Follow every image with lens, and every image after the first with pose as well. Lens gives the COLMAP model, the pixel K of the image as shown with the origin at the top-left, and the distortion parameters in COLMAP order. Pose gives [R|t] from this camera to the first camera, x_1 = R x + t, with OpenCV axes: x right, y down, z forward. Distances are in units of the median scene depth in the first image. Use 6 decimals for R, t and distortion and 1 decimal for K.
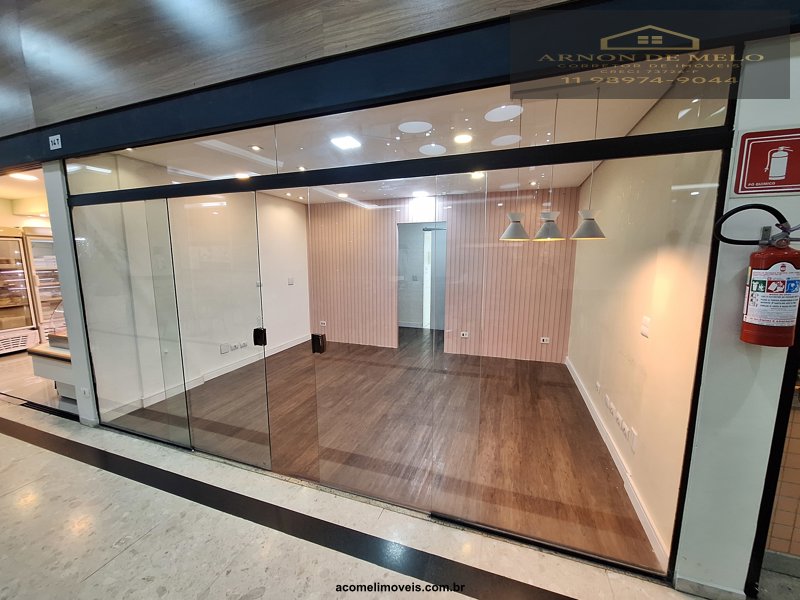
lens RADIAL K [[315.5, 0, 398.7], [0, 315.5, 302.1], [0, 0, 1]] dist [-0.006121, 0.000956]
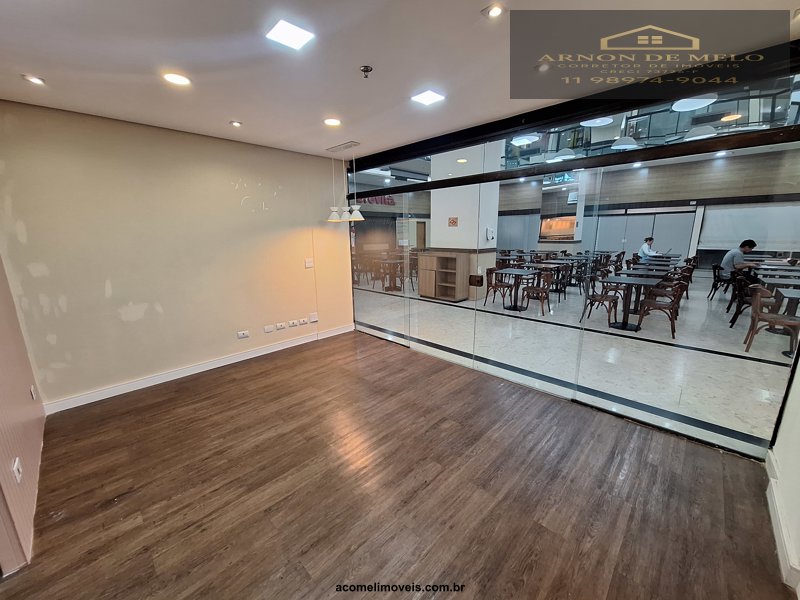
lens RADIAL K [[315.5, 0, 400.2], [0, 315.5, 303.5], [0, 0, 1]] dist [-0.006121, 0.000956]
pose [[-0.911236, -0.079206, 0.404197, -0.306949], [0.067699, 0.939188, 0.336665, -0.158140], [-0.406283, 0.334145, -0.850459, 1.215601]]
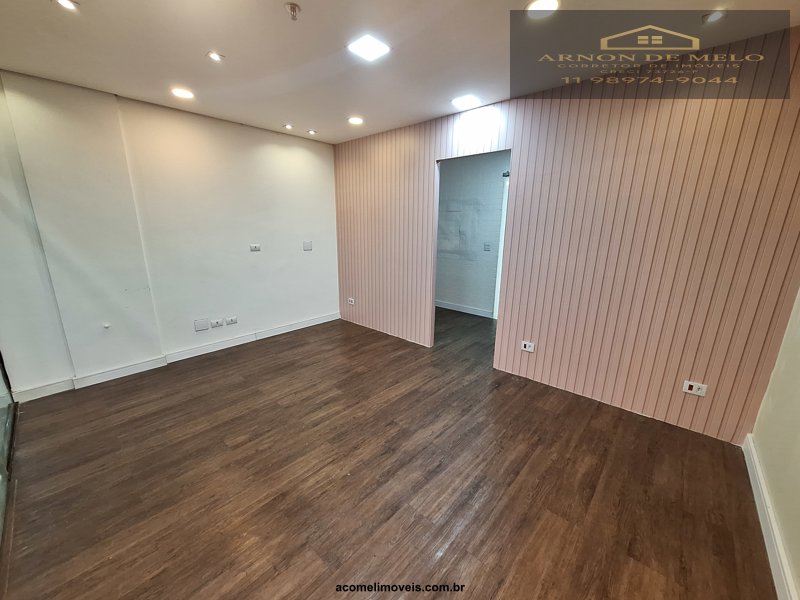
lens RADIAL K [[315.5, 0, 398.7], [0, 315.5, 301.1], [0, 0, 1]] dist [-0.006121, 0.000956]
pose [[0.923551, 0.096285, -0.371192, 0.224627], [-0.058330, 0.991974, 0.112184, -0.037955], [0.379015, -0.081956, 0.921754, 0.423220]]
